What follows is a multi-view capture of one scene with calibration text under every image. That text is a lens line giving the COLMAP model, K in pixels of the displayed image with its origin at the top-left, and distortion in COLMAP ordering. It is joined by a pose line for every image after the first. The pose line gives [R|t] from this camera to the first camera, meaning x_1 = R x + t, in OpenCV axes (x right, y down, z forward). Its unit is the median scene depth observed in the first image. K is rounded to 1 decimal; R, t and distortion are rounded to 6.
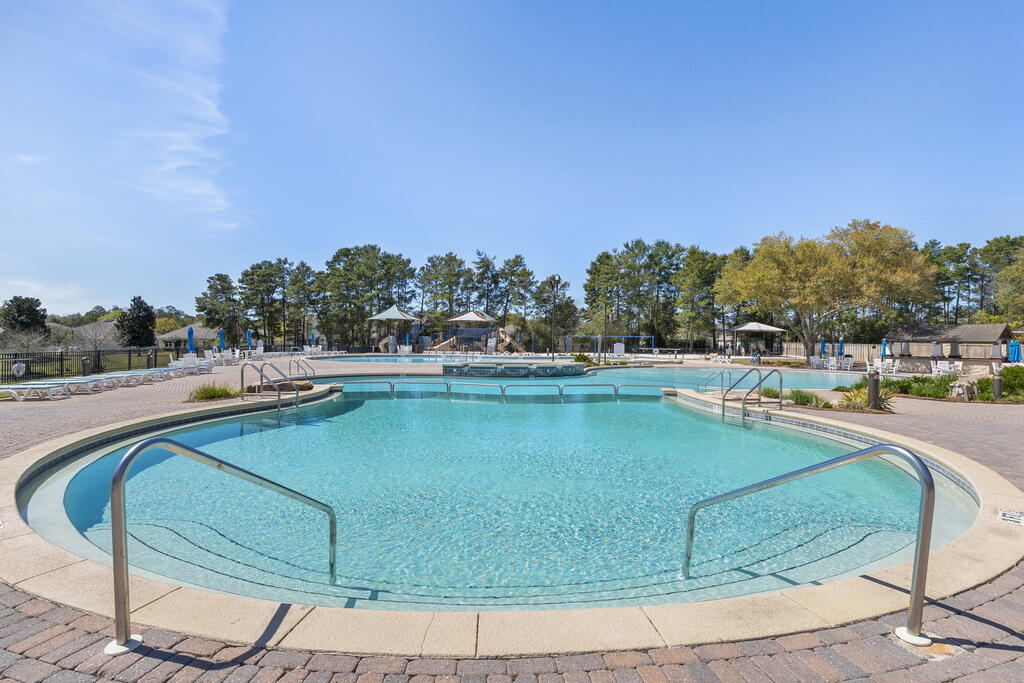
lens RADIAL K [[476.5, 0, 518.4], [0, 476.5, 346.6], [0, 0, 1]] dist [-0.000439, 0.000355]
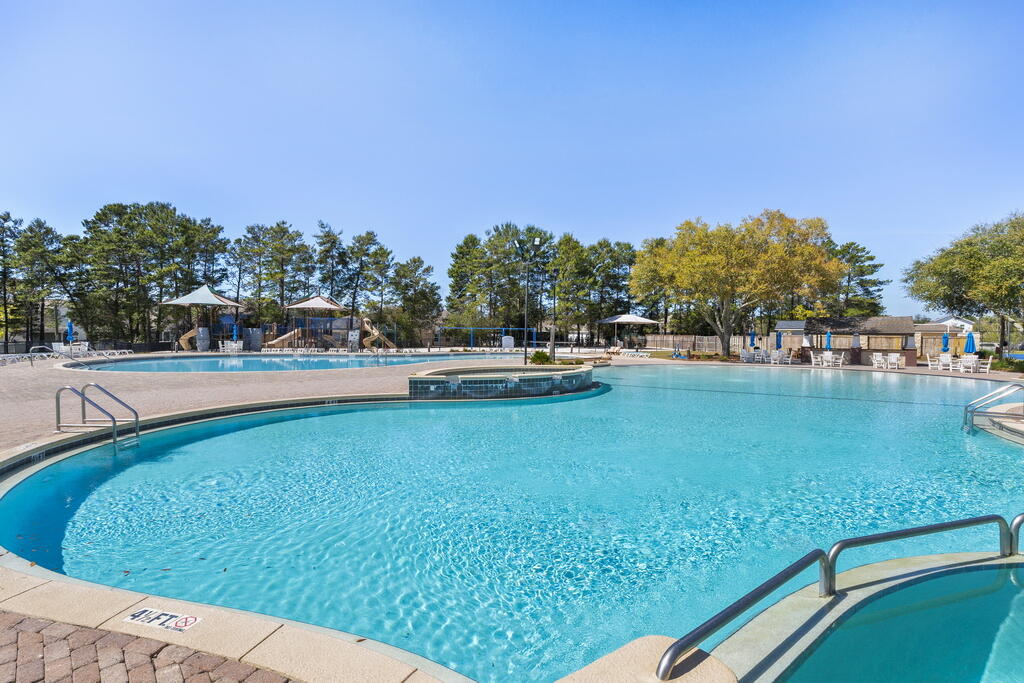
lens RADIAL K [[476.5, 0, 508.6], [0, 476.5, 341.9], [0, 0, 1]] dist [-0.000439, 0.000355]
pose [[0.935472, -0.009317, 0.353277, -0.072413], [0.007303, 0.999949, 0.007033, -0.002100], [-0.353324, -0.003999, 0.935492, 0.132847]]
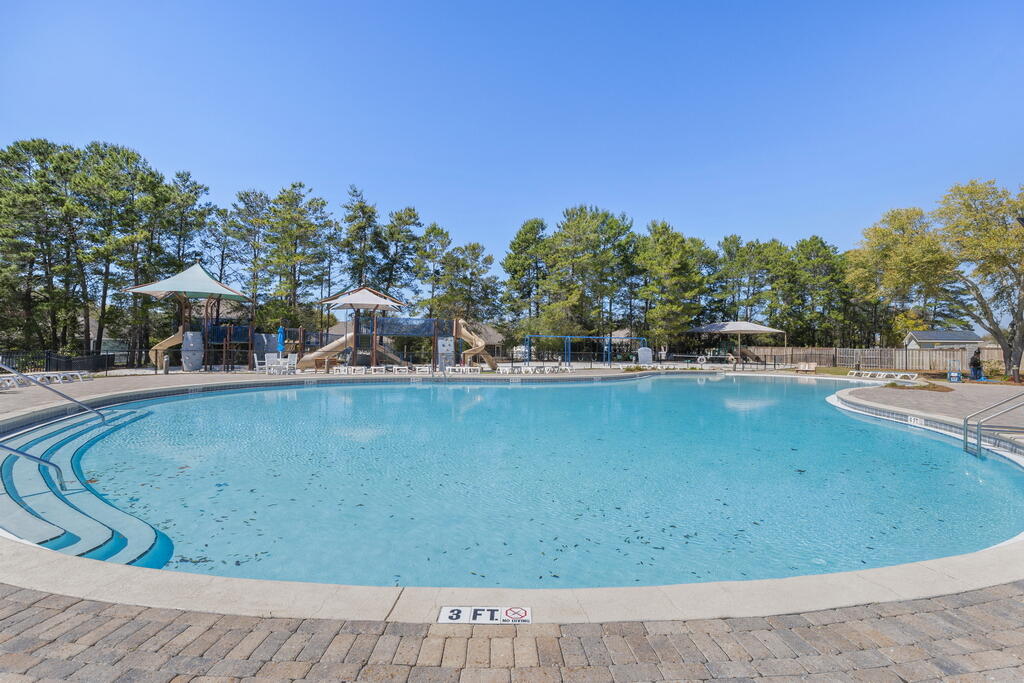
lens RADIAL K [[476.5, 0, 517.3], [0, 476.5, 340.4], [0, 0, 1]] dist [-0.000439, 0.000355]
pose [[0.882692, 0.007580, 0.469891, -0.174459], [0.003775, 0.999723, -0.023219, -0.002288], [-0.469937, 0.022269, 0.882419, 0.391796]]
